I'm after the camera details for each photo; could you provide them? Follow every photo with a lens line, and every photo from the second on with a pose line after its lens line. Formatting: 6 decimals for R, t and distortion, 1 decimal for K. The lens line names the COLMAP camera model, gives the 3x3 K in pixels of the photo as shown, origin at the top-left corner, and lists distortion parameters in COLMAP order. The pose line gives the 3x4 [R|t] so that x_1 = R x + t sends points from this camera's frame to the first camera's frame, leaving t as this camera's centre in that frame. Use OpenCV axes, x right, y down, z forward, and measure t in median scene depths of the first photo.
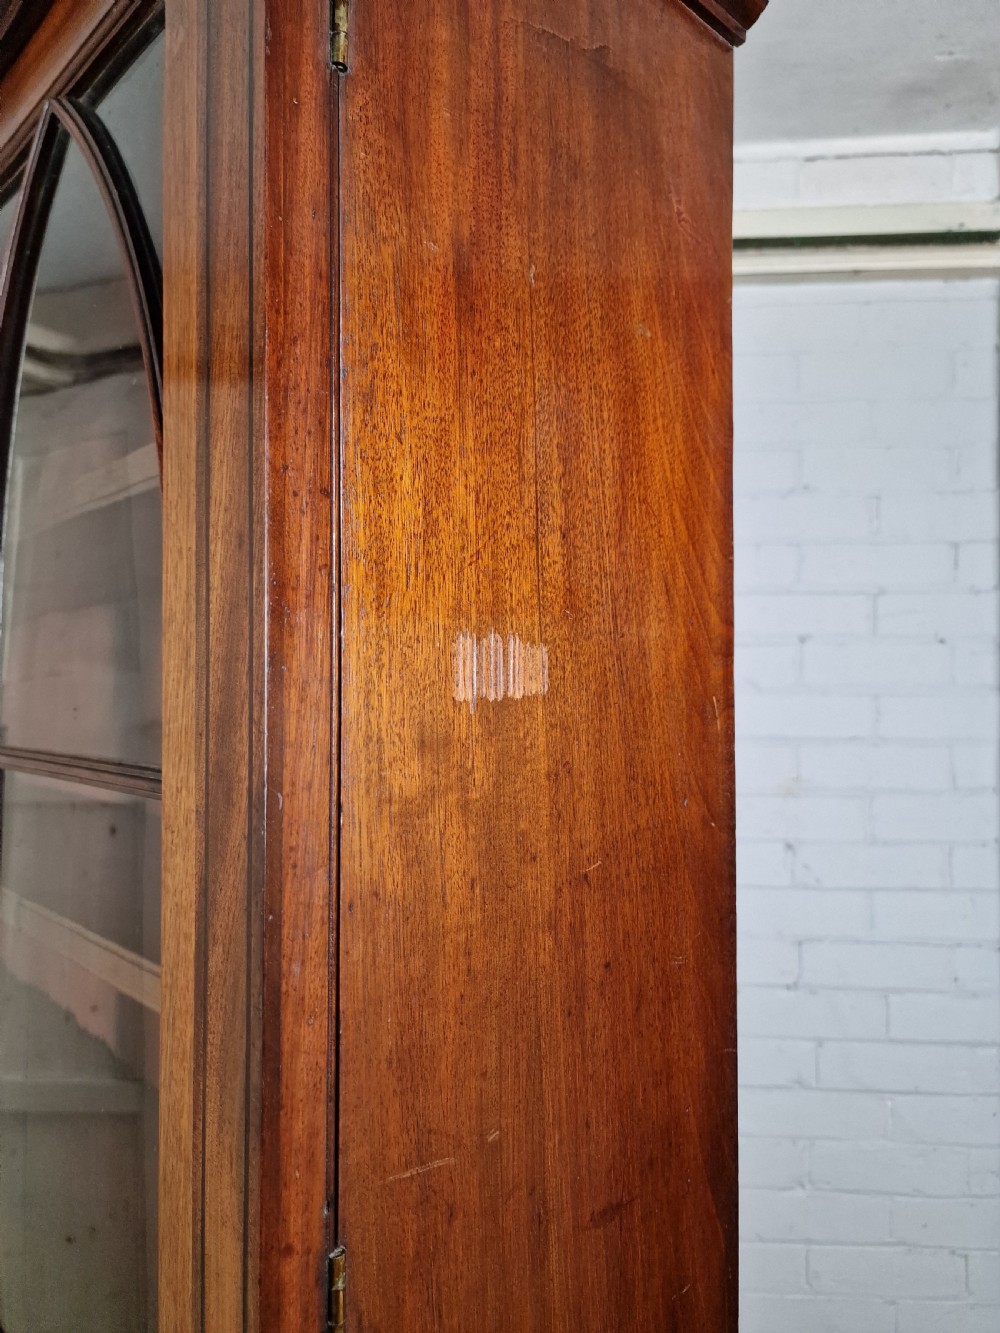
lens RADIAL K [[924.7, 0, 500.0], [0, 924.7, 666.5], [0, 0, 1]] dist [0.009972, -0.000292]
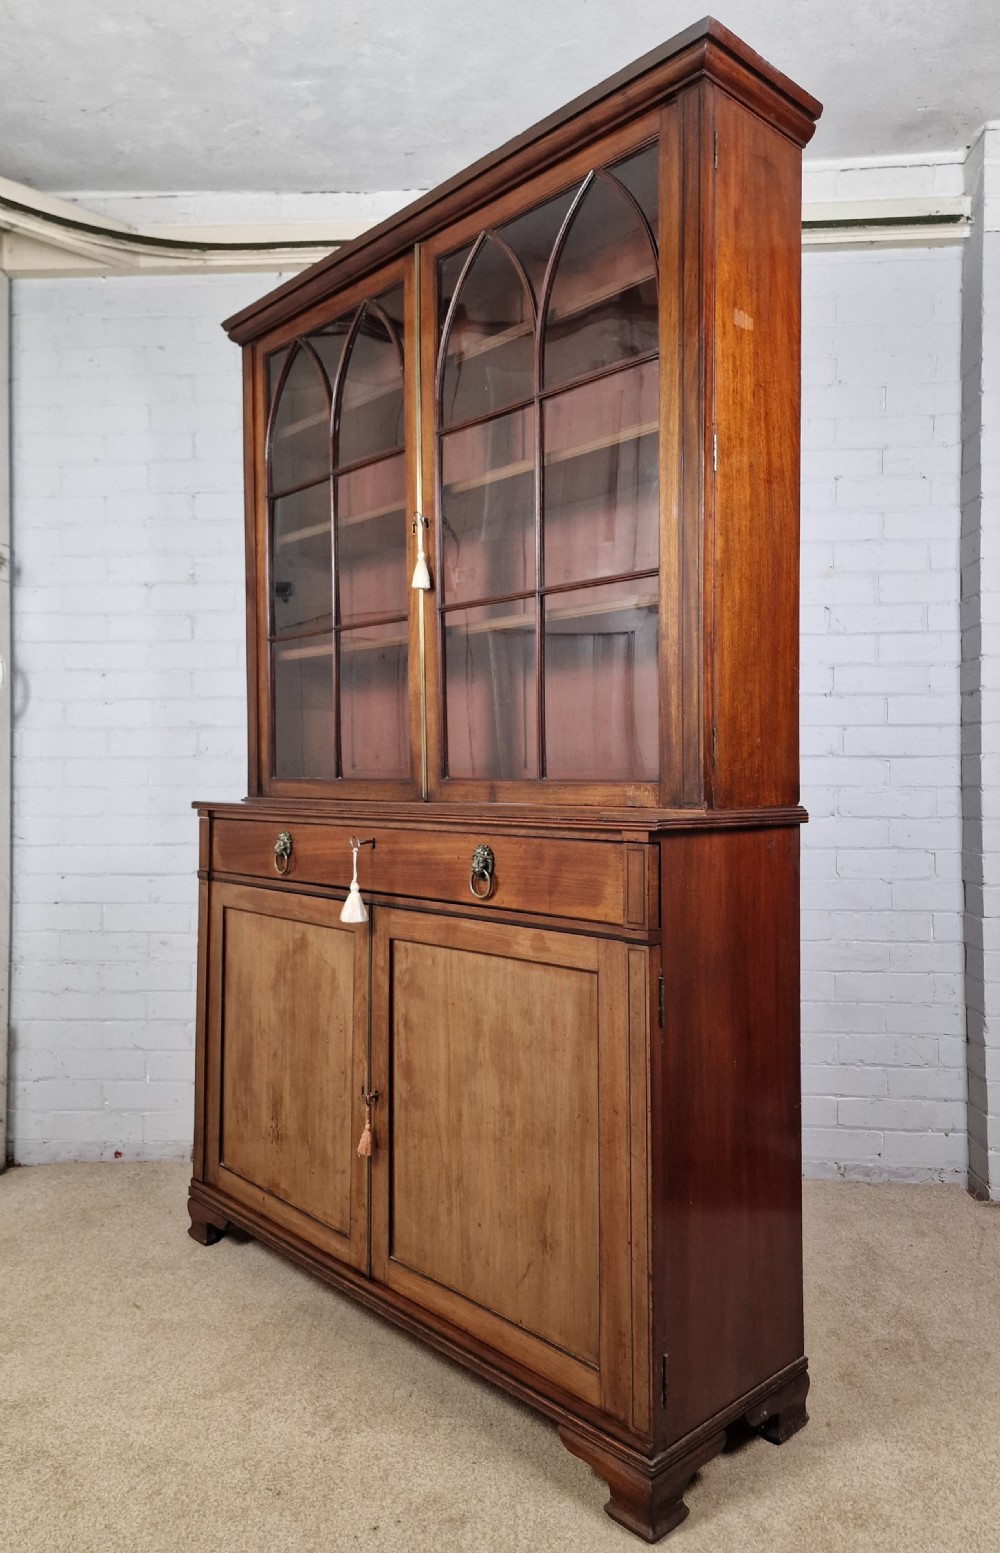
lens RADIAL K [[1044.5, 0, 498.7], [0, 1044.5, 755.9], [0, 0, 1]] dist [0.018418, -0.000418]
pose [[0.999893, -0.003372, -0.014203, -0.234201], [0.003658, 0.999789, 0.020211, 0.419925], [0.014132, -0.020261, 0.999695, -0.837346]]
